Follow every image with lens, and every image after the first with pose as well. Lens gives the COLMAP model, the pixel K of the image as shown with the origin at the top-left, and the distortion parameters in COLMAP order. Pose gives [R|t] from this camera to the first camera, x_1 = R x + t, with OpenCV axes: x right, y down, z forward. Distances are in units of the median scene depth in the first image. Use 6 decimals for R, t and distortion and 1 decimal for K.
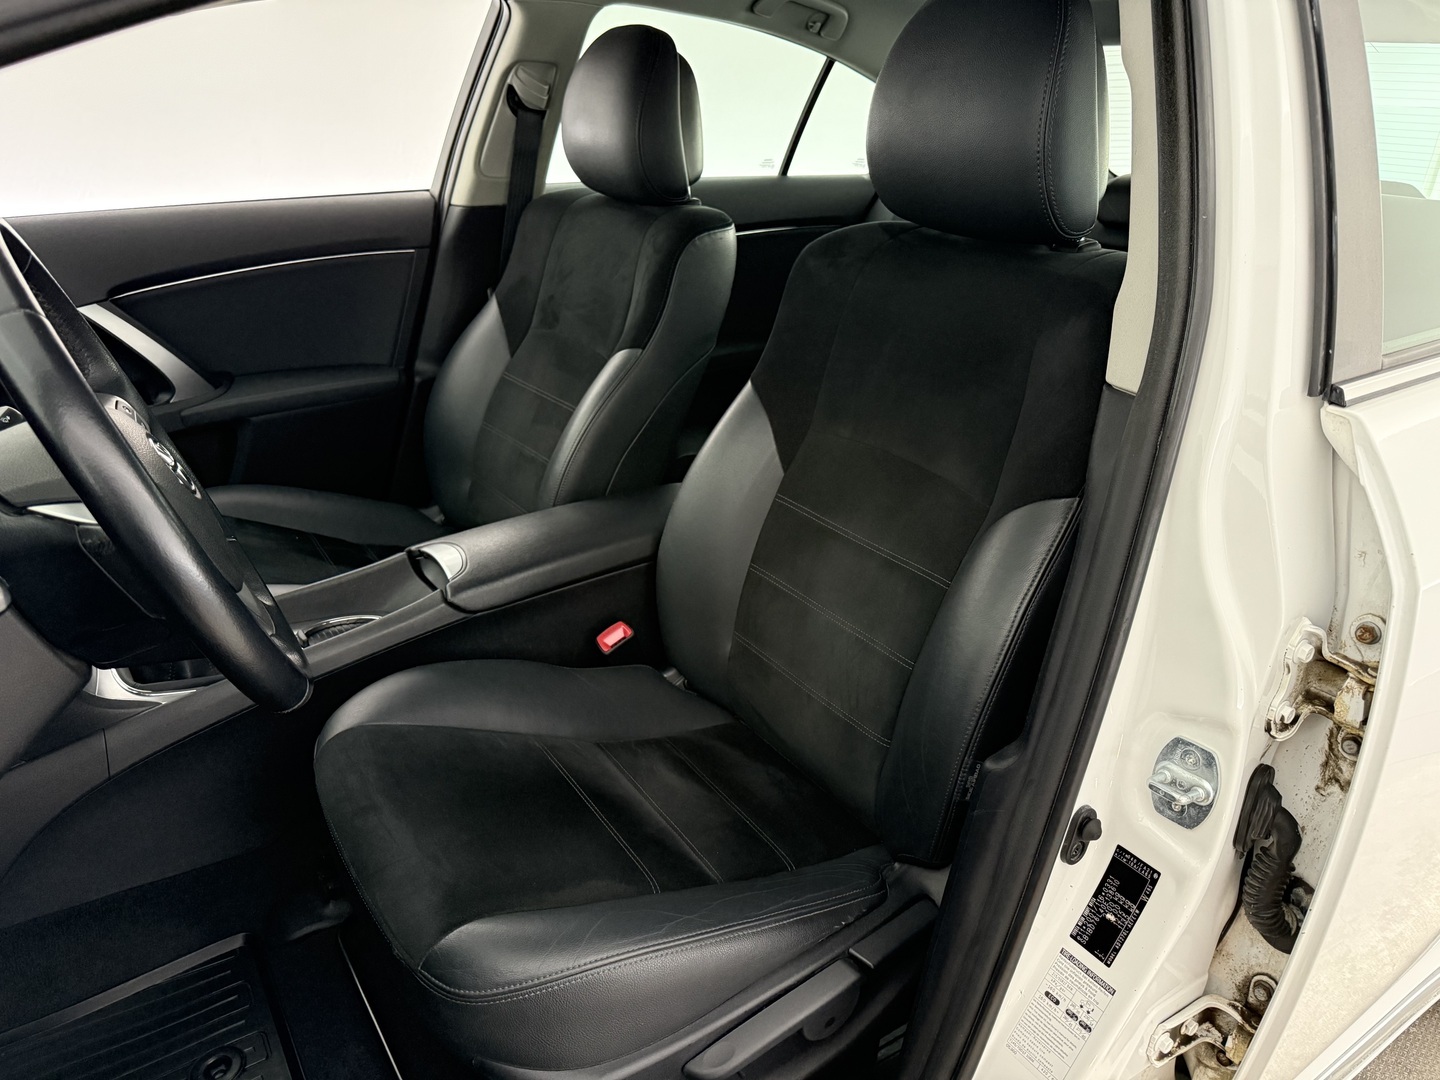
lens RADIAL K [[1157.1, 0, 720.0], [0, 1157.1, 540.0], [0, 0, 1]] dist [0.030786, 0.001890]
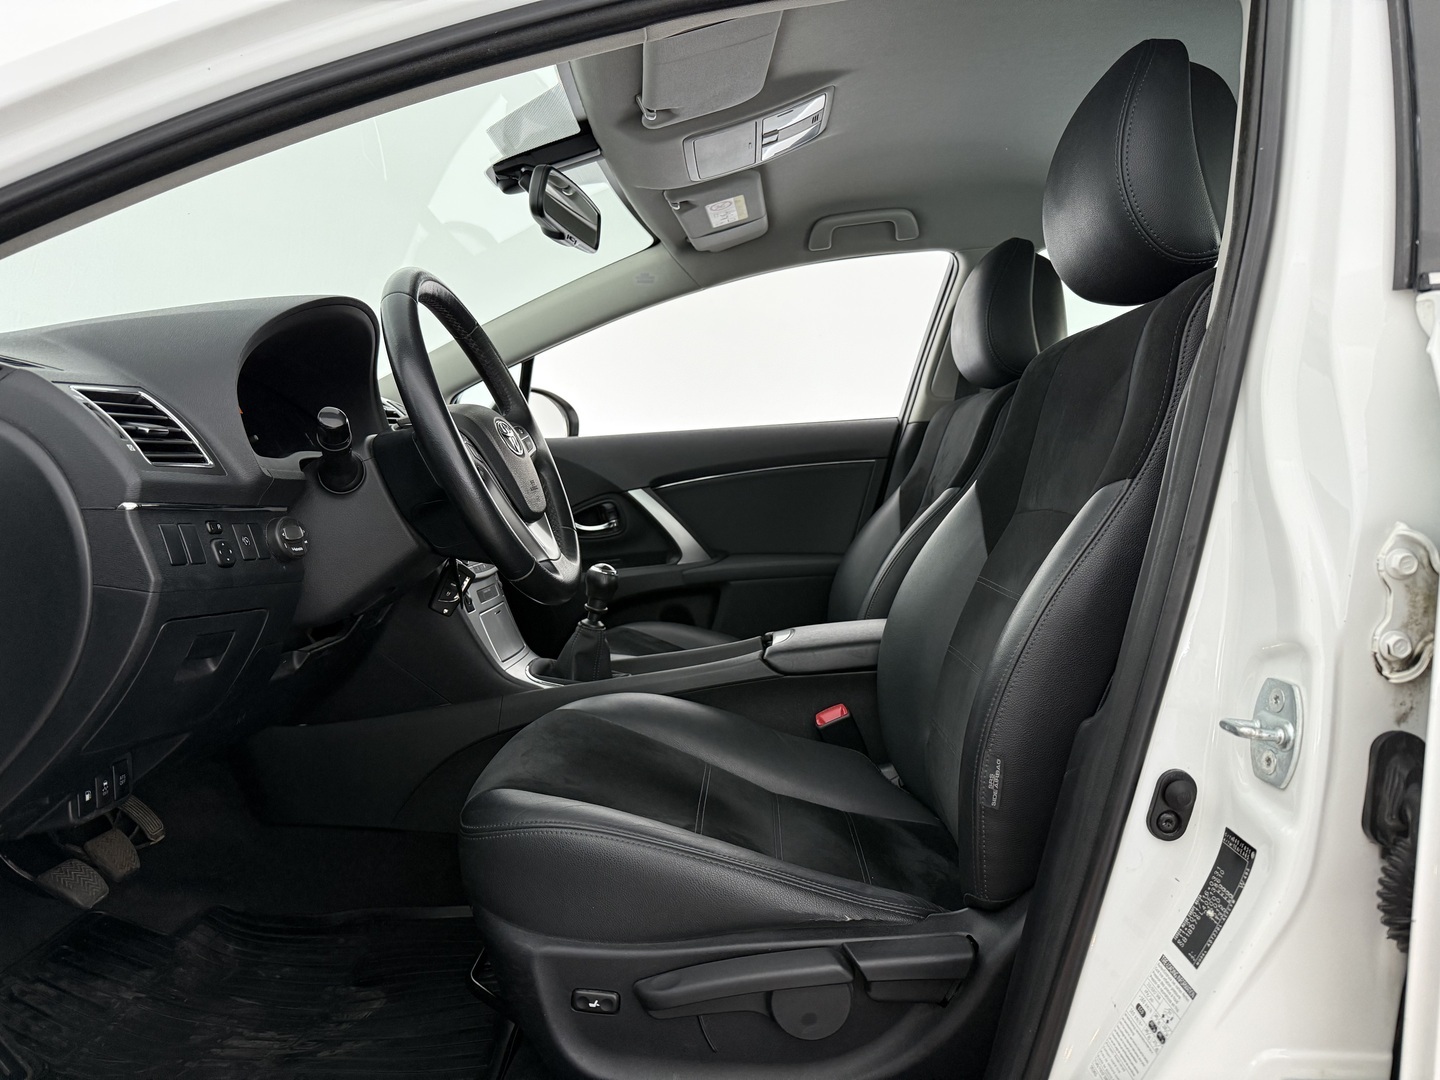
lens RADIAL K [[1157.1, 0, 720.0], [0, 1157.1, 540.0], [0, 0, 1]] dist [0.030786, 0.001890]
pose [[0.797652, -0.029507, -0.602395, 0.565724], [-0.203392, 0.927133, -0.314732, 0.409755], [0.567787, 0.373569, 0.733529, 0.086537]]
